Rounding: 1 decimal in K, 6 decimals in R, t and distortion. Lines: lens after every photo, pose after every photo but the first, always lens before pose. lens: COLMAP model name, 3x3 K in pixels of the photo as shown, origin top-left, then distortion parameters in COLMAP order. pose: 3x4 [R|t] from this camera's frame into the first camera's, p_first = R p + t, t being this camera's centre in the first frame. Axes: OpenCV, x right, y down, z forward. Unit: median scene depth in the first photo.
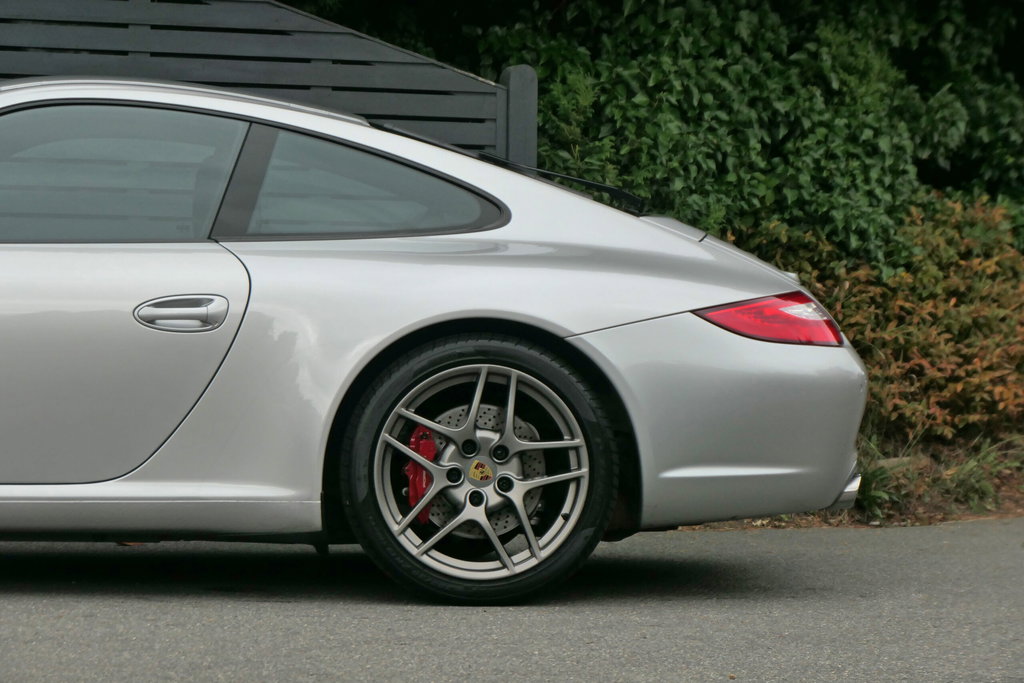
lens RADIAL K [[3705.2, 0, 512.0], [0, 3705.2, 341.5], [0, 0, 1]] dist [-0.096937, -4.055131]
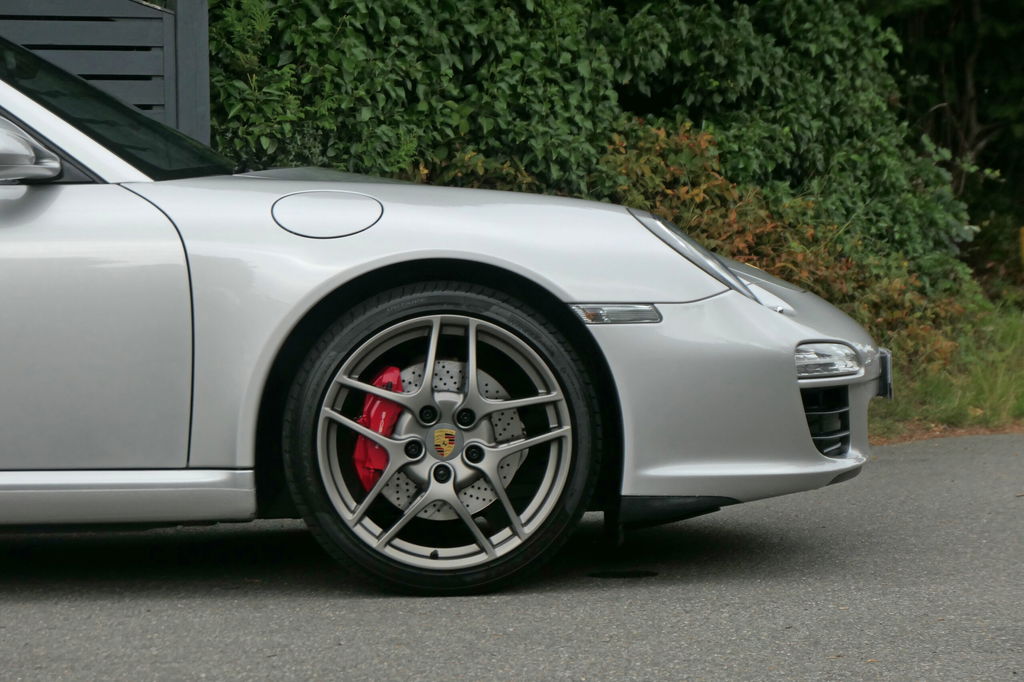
lens RADIAL K [[3291.6, 0, 512.0], [0, 3291.6, 341.0], [0, 0, 1]] dist [-0.048295, 0.402258]
pose [[0.995753, -0.032548, 0.086117, 0.008331], [0.031177, 0.999366, 0.017216, 0.001122], [-0.086623, -0.014458, 0.996136, 0.169668]]
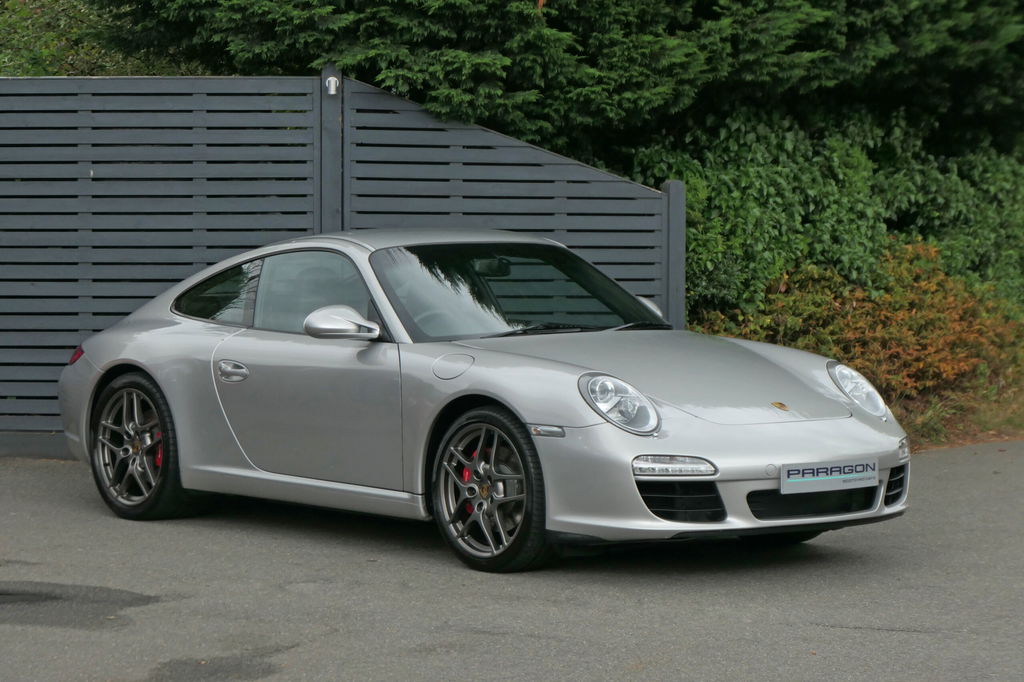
lens RADIAL K [[3226.5, 0, 512.0], [0, 3226.5, 341.0], [0, 0, 1]] dist [-0.055583, 0.155181]
pose [[0.995927, -0.012720, 0.089261, -0.182899], [0.008760, 0.998966, 0.044621, -0.062640], [-0.089737, -0.043657, 0.995008, -0.385955]]
